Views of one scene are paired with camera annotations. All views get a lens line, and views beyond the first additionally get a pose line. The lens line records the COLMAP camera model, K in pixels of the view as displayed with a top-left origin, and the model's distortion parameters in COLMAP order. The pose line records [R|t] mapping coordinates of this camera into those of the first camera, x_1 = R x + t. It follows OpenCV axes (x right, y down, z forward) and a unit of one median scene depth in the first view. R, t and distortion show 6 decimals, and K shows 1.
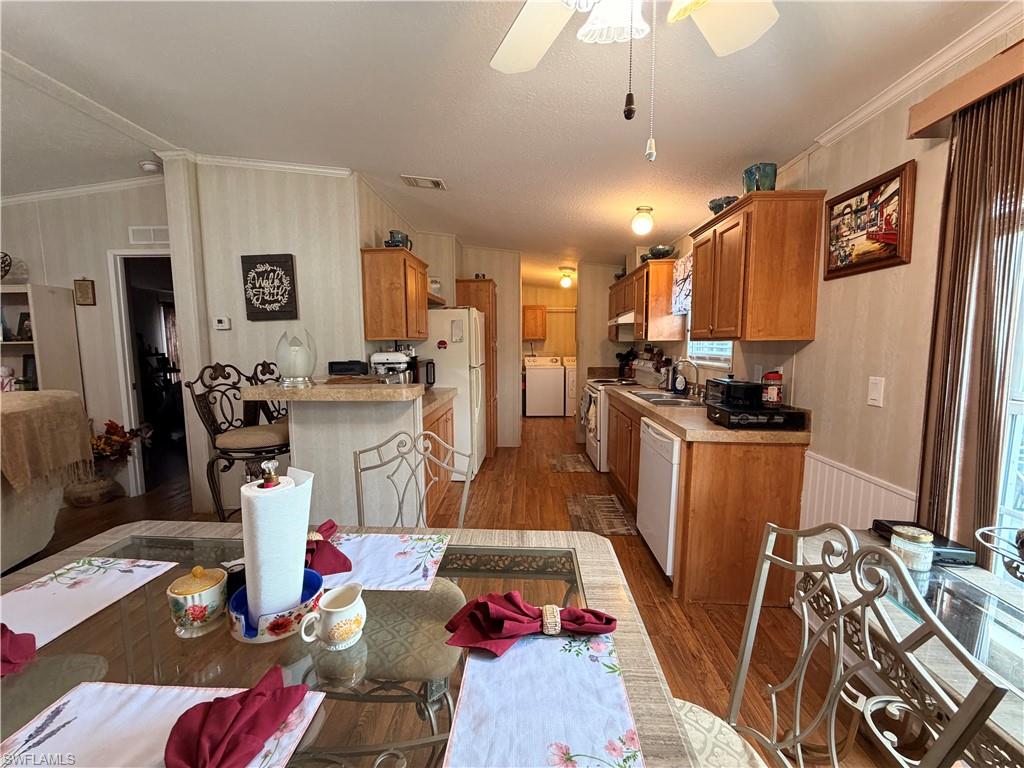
lens RADIAL K [[411.3, 0, 509.6], [0, 411.3, 382.9], [0, 0, 1]] dist [0.001551, 0.000136]
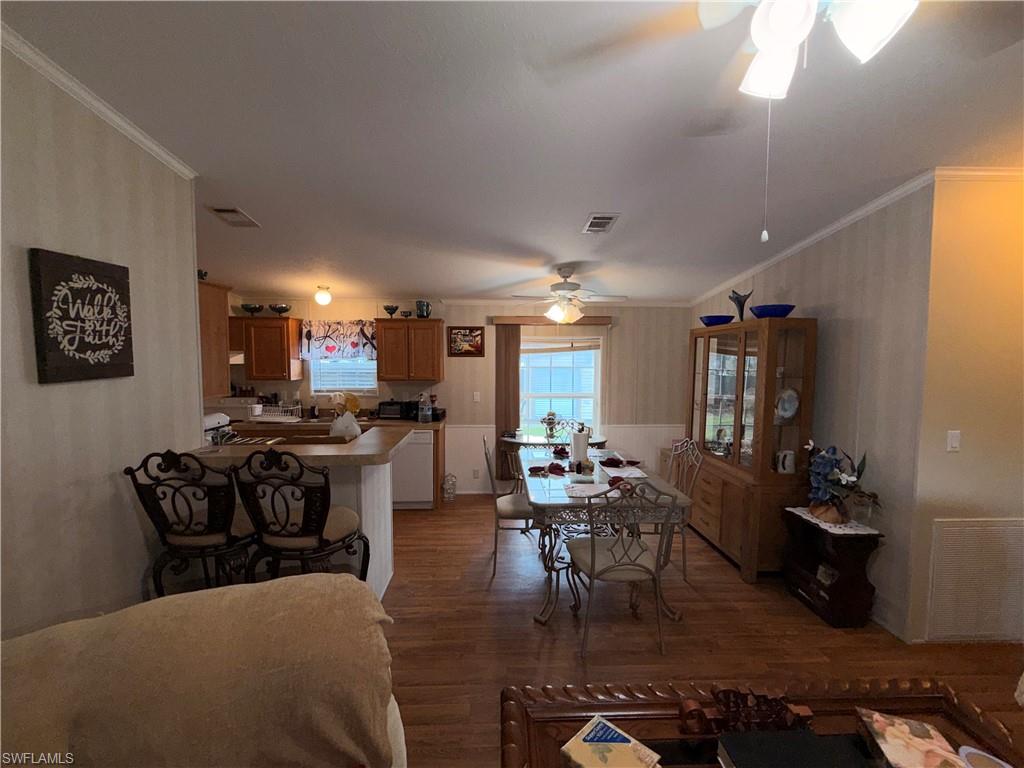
lens RADIAL K [[445.0, 0, 510.6], [0, 445.0, 385.8], [0, 0, 1]] dist [0.000133, 0.000000]
pose [[-0.089683, -0.062606, 0.994001, -1.212387], [0.094199, 0.993015, 0.071043, -0.138064], [-0.991506, 0.100005, -0.083159, 0.521985]]
